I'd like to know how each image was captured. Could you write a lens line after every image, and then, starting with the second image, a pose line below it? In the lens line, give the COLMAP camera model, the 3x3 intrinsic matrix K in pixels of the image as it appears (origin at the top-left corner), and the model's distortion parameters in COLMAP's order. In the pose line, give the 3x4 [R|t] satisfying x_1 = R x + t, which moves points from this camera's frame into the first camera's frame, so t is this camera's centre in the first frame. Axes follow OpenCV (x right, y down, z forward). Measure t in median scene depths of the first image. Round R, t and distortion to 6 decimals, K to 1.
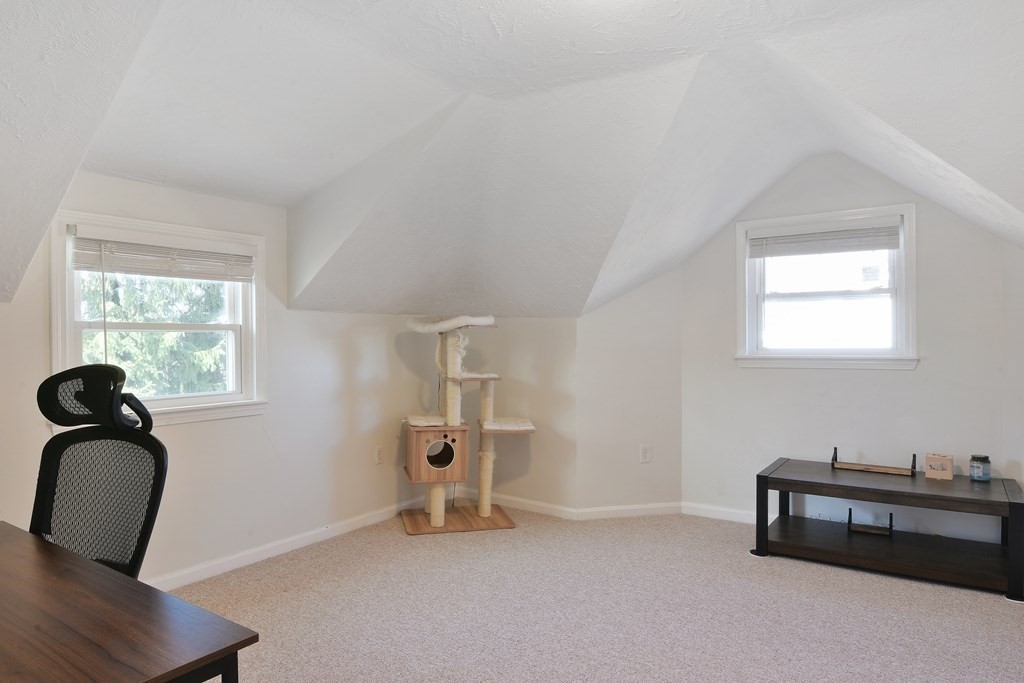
lens RADIAL K [[657.3, 0, 512.0], [0, 657.3, 341.5], [0, 0, 1]] dist [-0.002129, -0.000803]
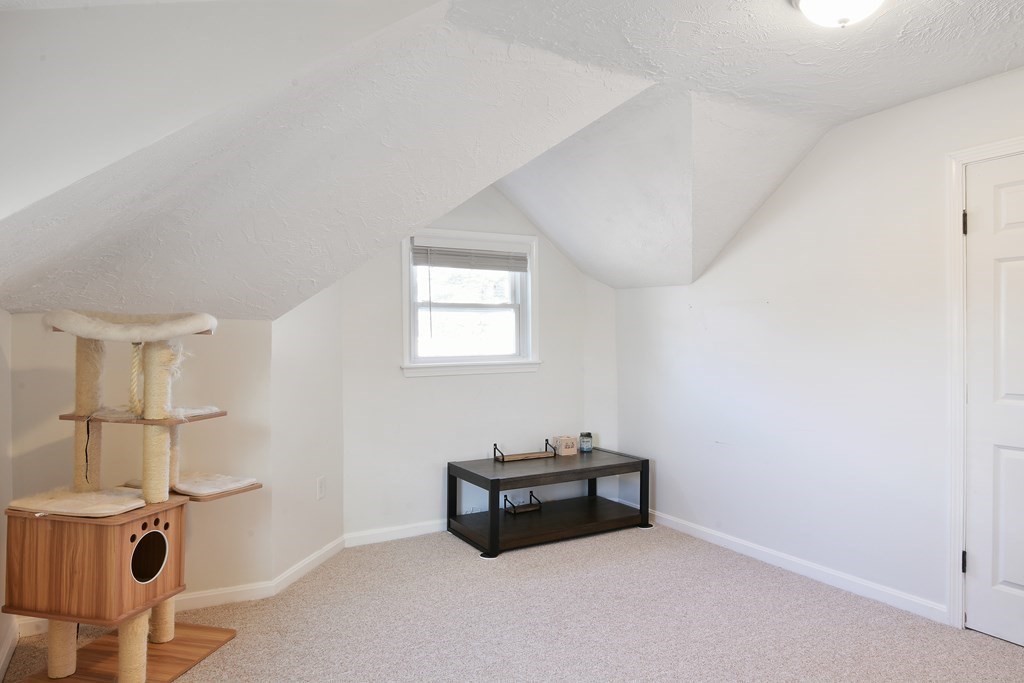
lens RADIAL K [[657.3, 0, 512.0], [0, 657.3, 341.5], [0, 0, 1]] dist [-0.002129, -0.000803]
pose [[0.429751, -0.001330, 0.902947, -0.485124], [0.008573, 0.999960, -0.002607, -0.009596], [-0.902907, 0.008862, 0.429745, 0.469283]]
